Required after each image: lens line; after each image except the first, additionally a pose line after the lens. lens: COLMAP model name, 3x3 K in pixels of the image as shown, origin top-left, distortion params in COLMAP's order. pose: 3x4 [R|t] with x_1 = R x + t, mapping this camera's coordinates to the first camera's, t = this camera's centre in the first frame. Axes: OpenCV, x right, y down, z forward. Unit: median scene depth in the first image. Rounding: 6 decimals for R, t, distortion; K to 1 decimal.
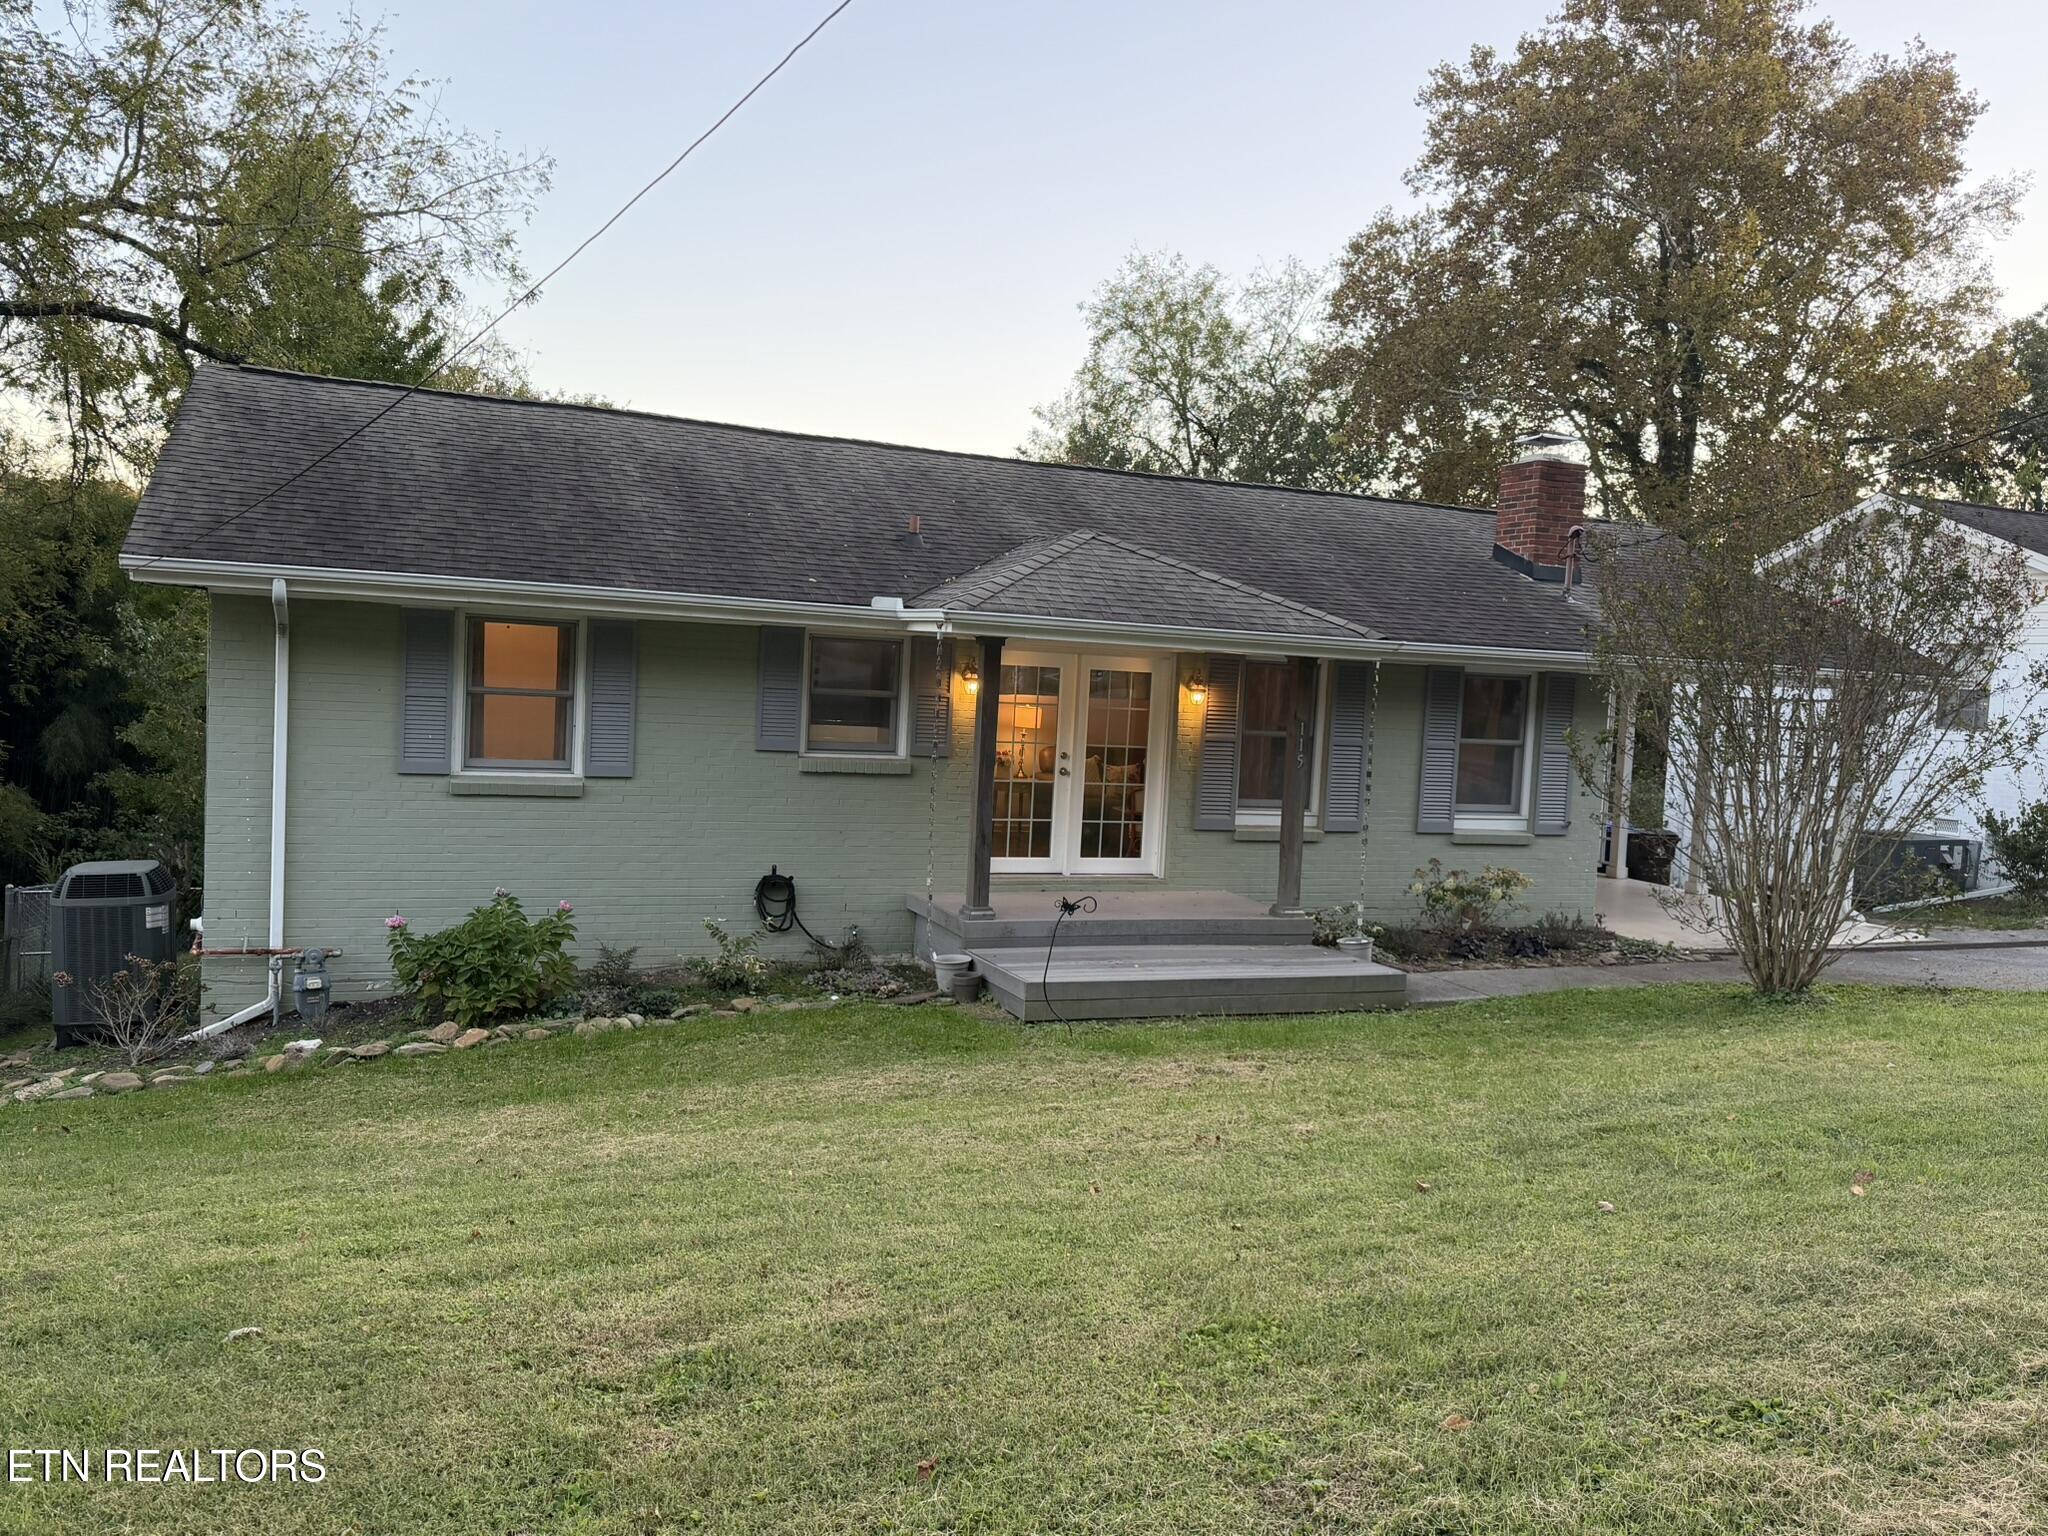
lens RADIAL K [[1599.4, 0, 1030.7], [0, 1599.4, 768.7], [0, 0, 1]] dist [0.100388, 0.000065]
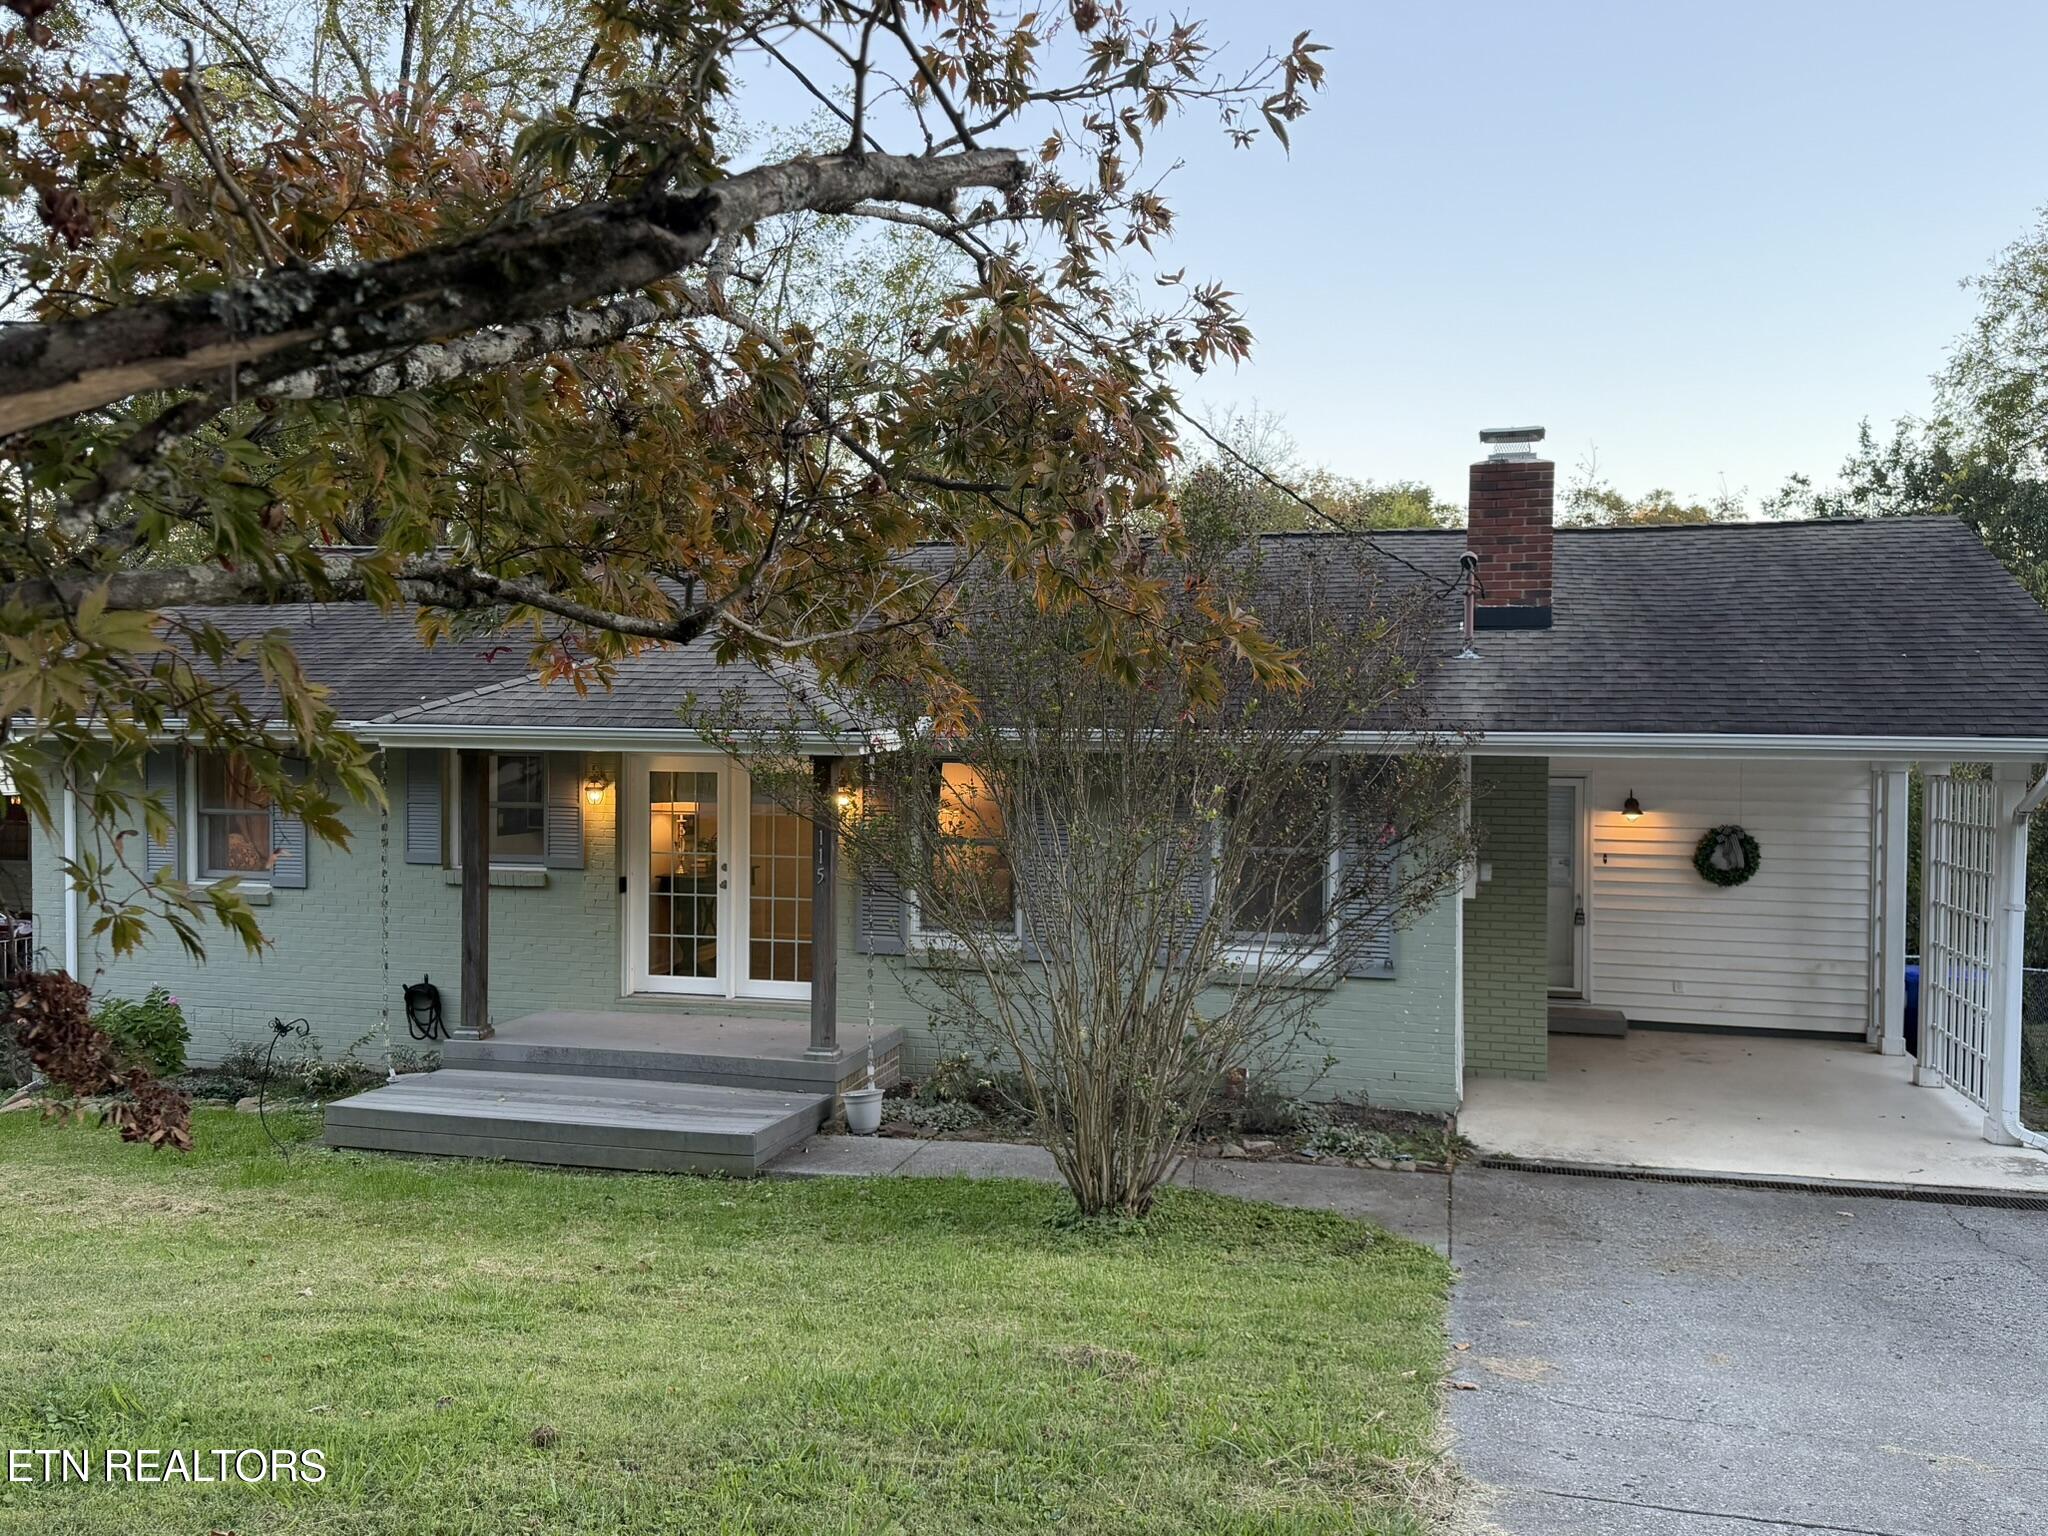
lens RADIAL K [[1691.1, 0, 1015.4], [0, 1691.1, 766.5], [0, 0, 1]] dist [0.065993, -0.034158]
pose [[0.794957, -0.030829, -0.605882, 0.787609], [-0.005446, 0.998305, -0.057942, -0.011204], [0.606641, 0.049361, 0.793442, 0.340550]]
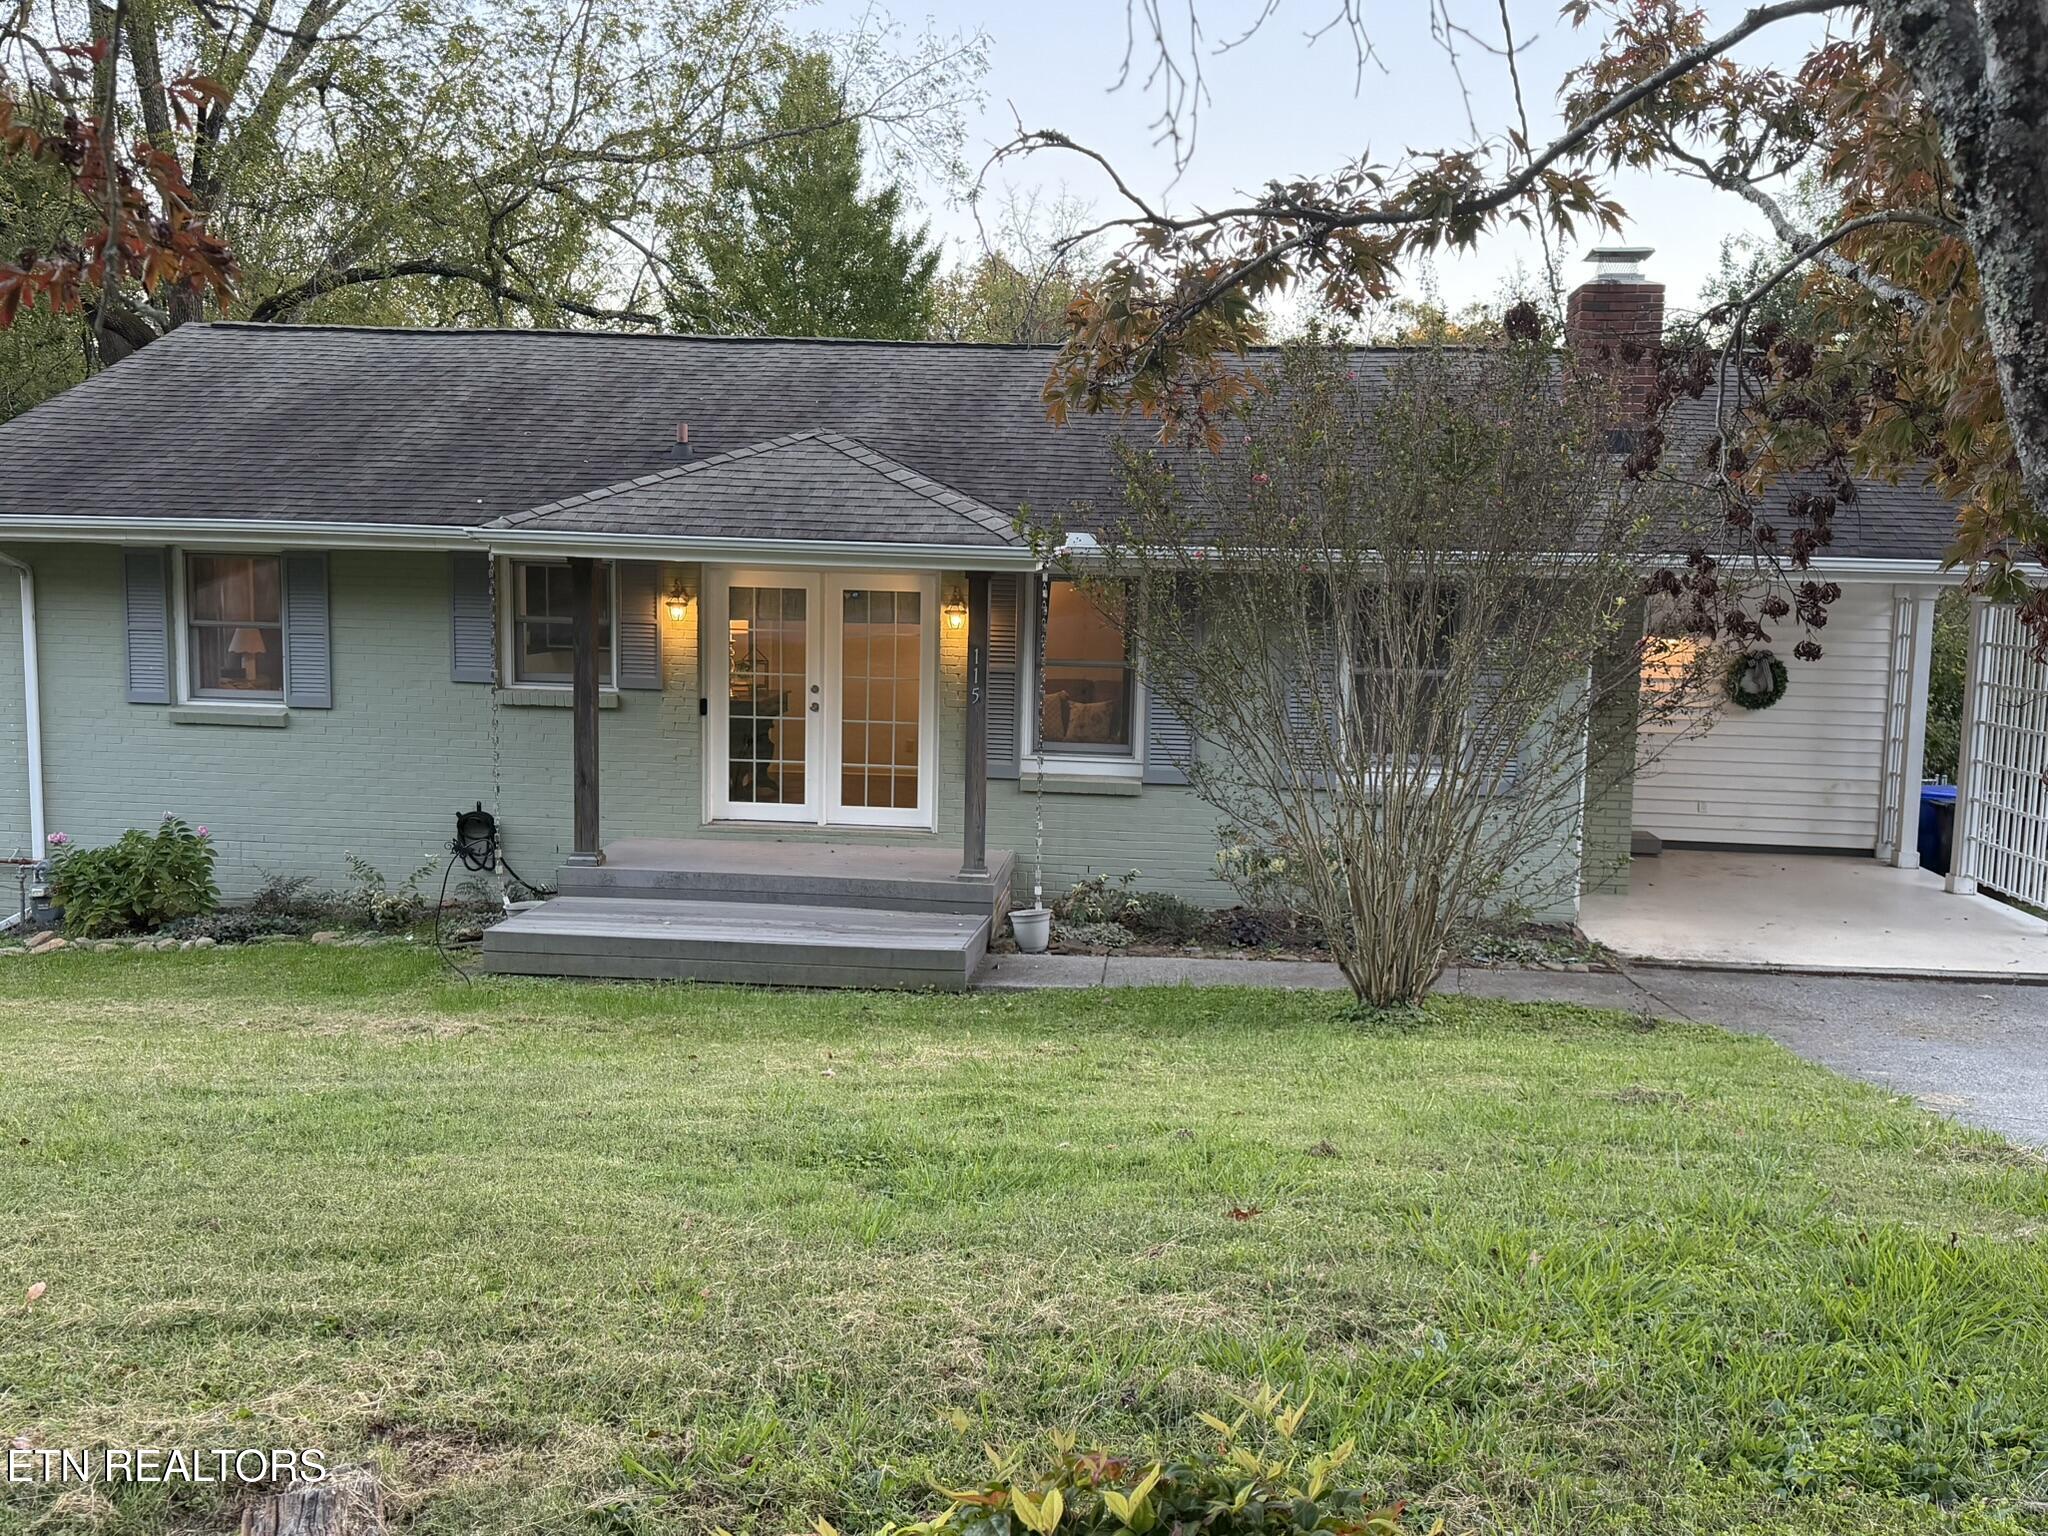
lens RADIAL K [[1887.5, 0, 1028.5], [0, 1887.5, 782.0], [0, 0, 1]] dist [0.086562, 0.000000]
pose [[0.885735, 0.024342, -0.463553, 0.639735], [-0.007097, 0.999217, 0.038912, 0.001746], [0.464138, -0.031176, 0.885214, 0.140294]]
